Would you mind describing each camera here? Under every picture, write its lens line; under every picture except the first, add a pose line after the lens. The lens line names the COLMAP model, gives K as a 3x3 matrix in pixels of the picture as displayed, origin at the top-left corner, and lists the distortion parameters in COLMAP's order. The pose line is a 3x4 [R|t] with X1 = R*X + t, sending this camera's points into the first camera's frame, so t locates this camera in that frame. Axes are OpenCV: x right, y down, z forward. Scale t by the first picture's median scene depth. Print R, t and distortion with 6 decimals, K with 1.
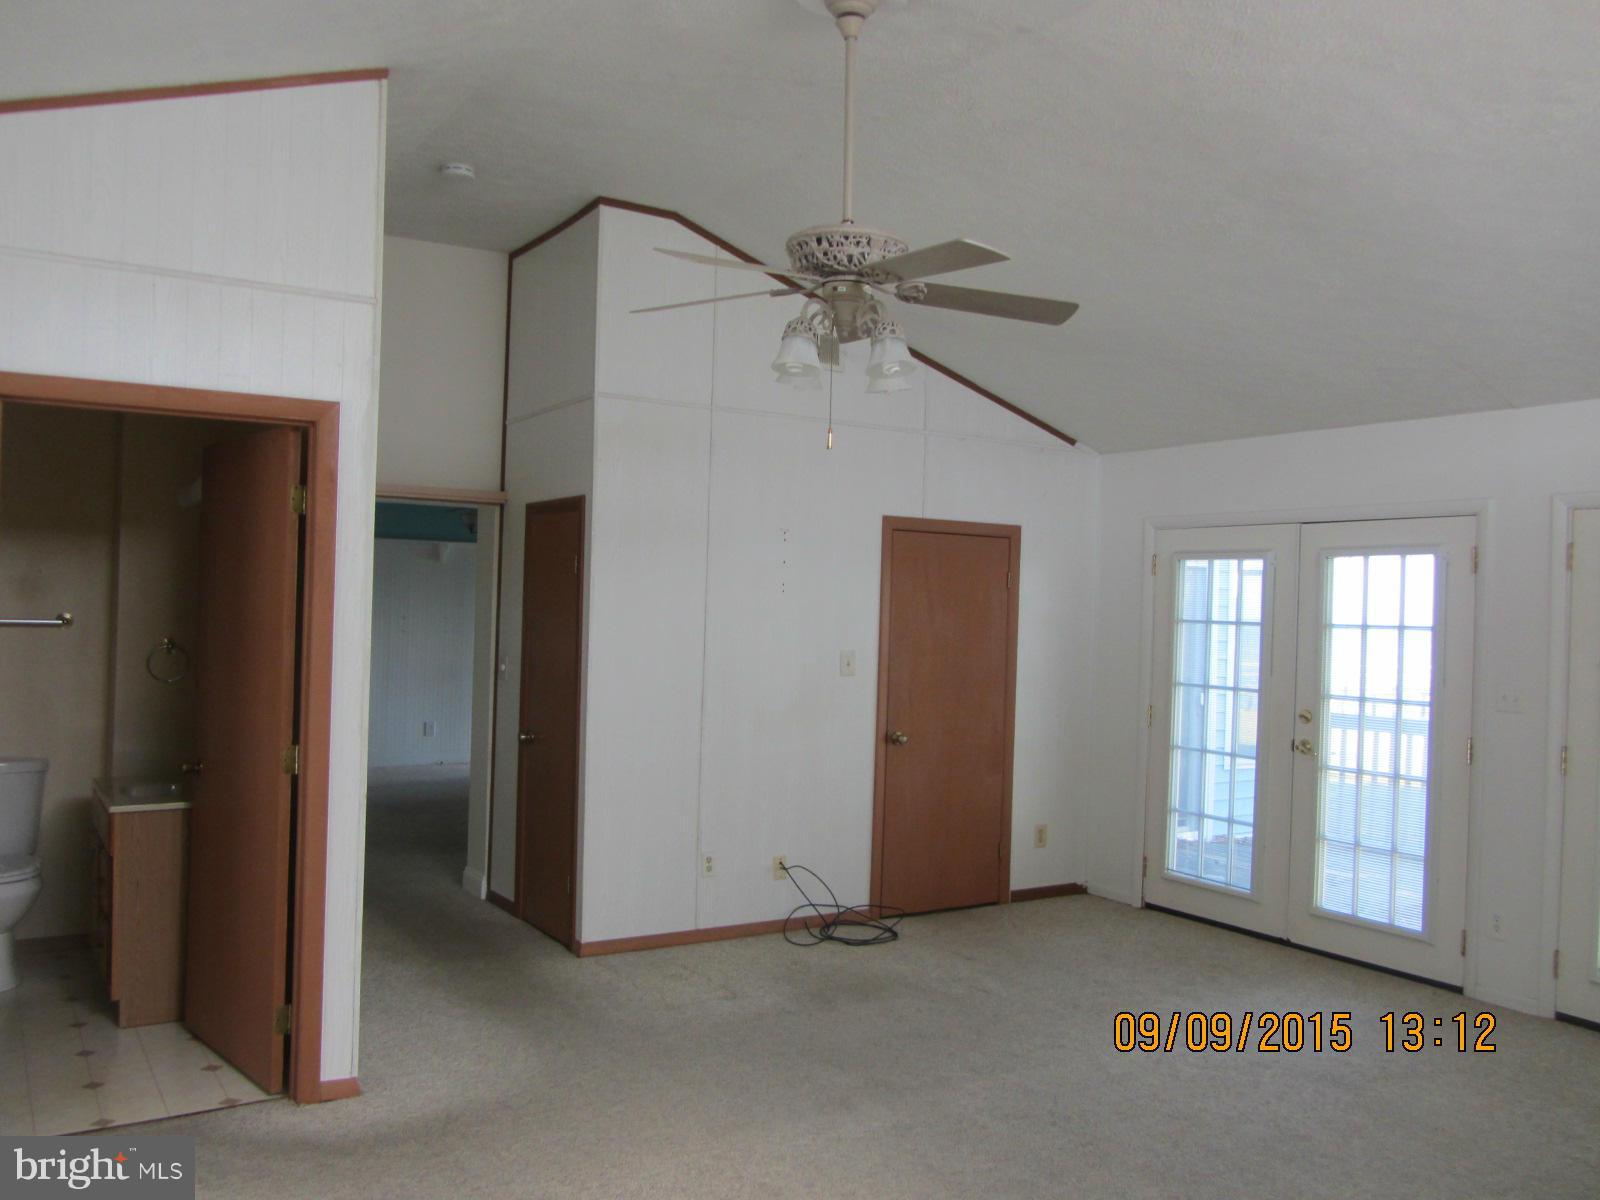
lens RADIAL K [[1338.3, 0, 801.0], [0, 1338.3, 586.0], [0, 0, 1]] dist [-0.034888, 0.010748]
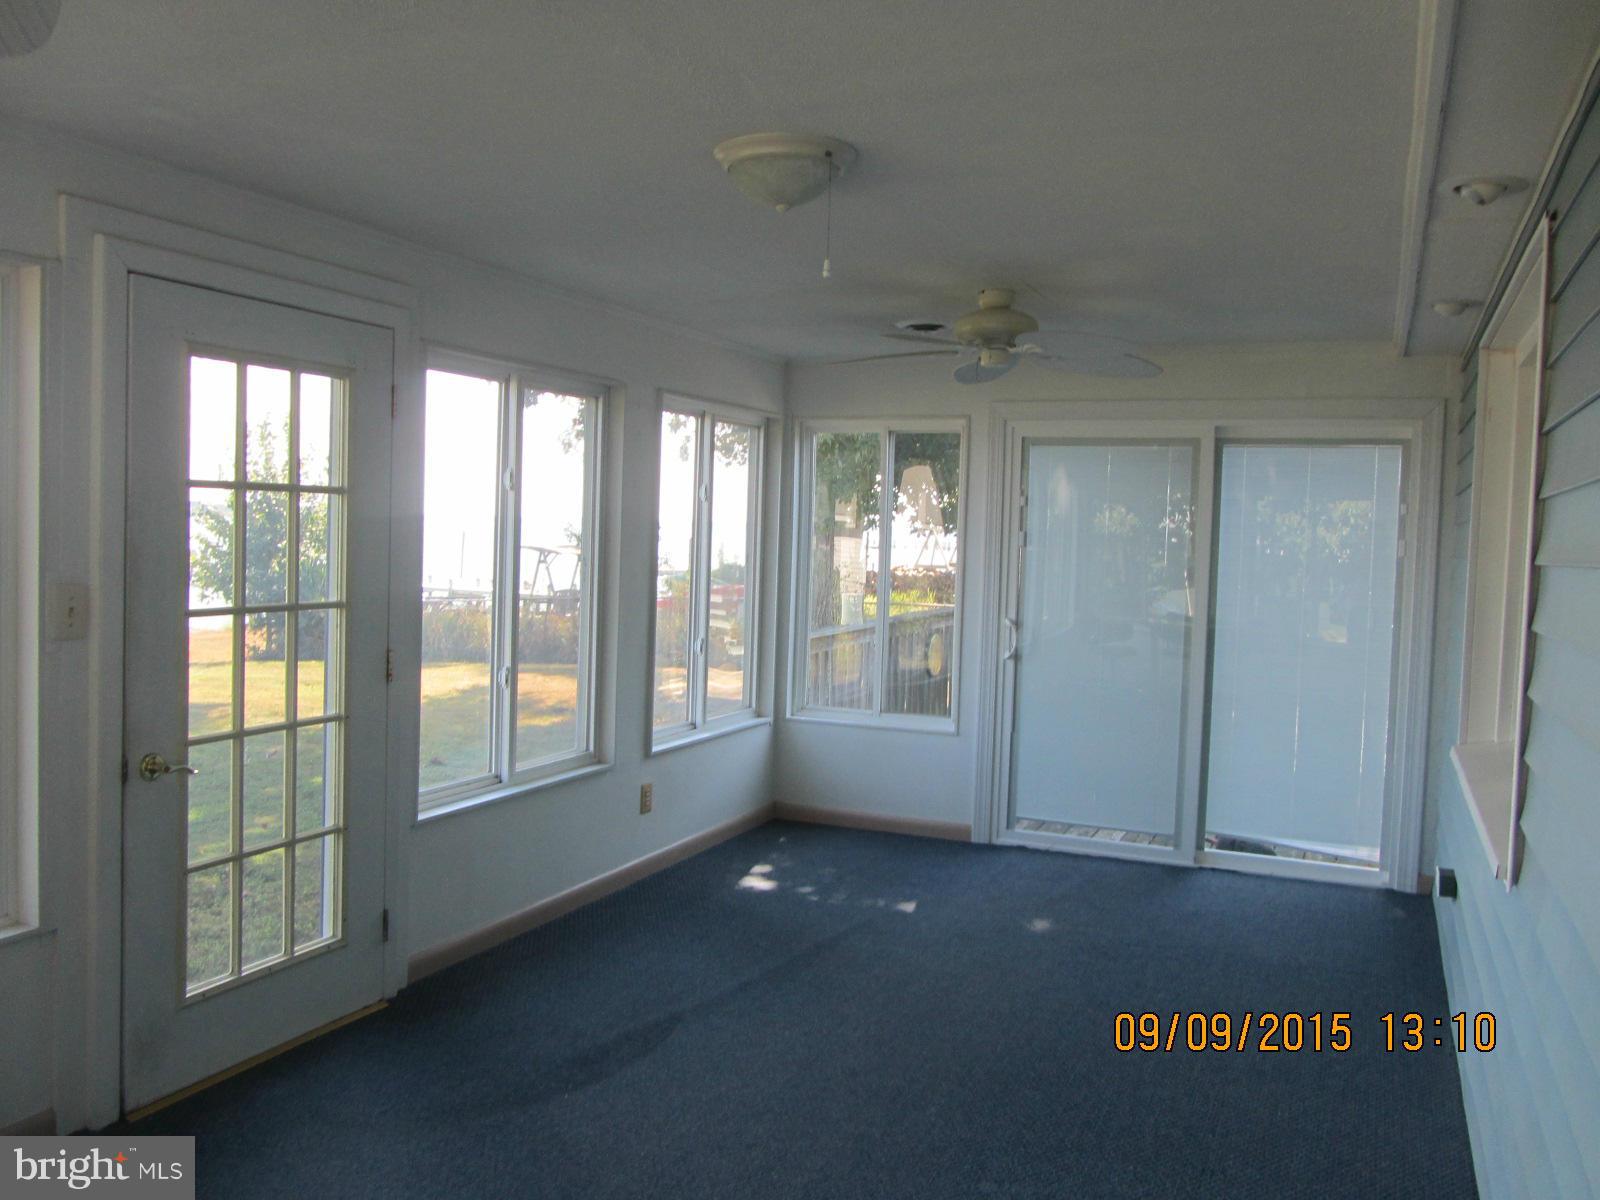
lens RADIAL K [[1338.3, 0, 800.6], [0, 1338.3, 596.7], [0, 0, 1]] dist [-0.034888, 0.010748]
pose [[-0.563808, -0.097377, 0.820146, -0.195099], [-0.060614, 0.995226, 0.076496, 0.018755], [-0.823679, -0.006584, -0.567018, 1.129953]]
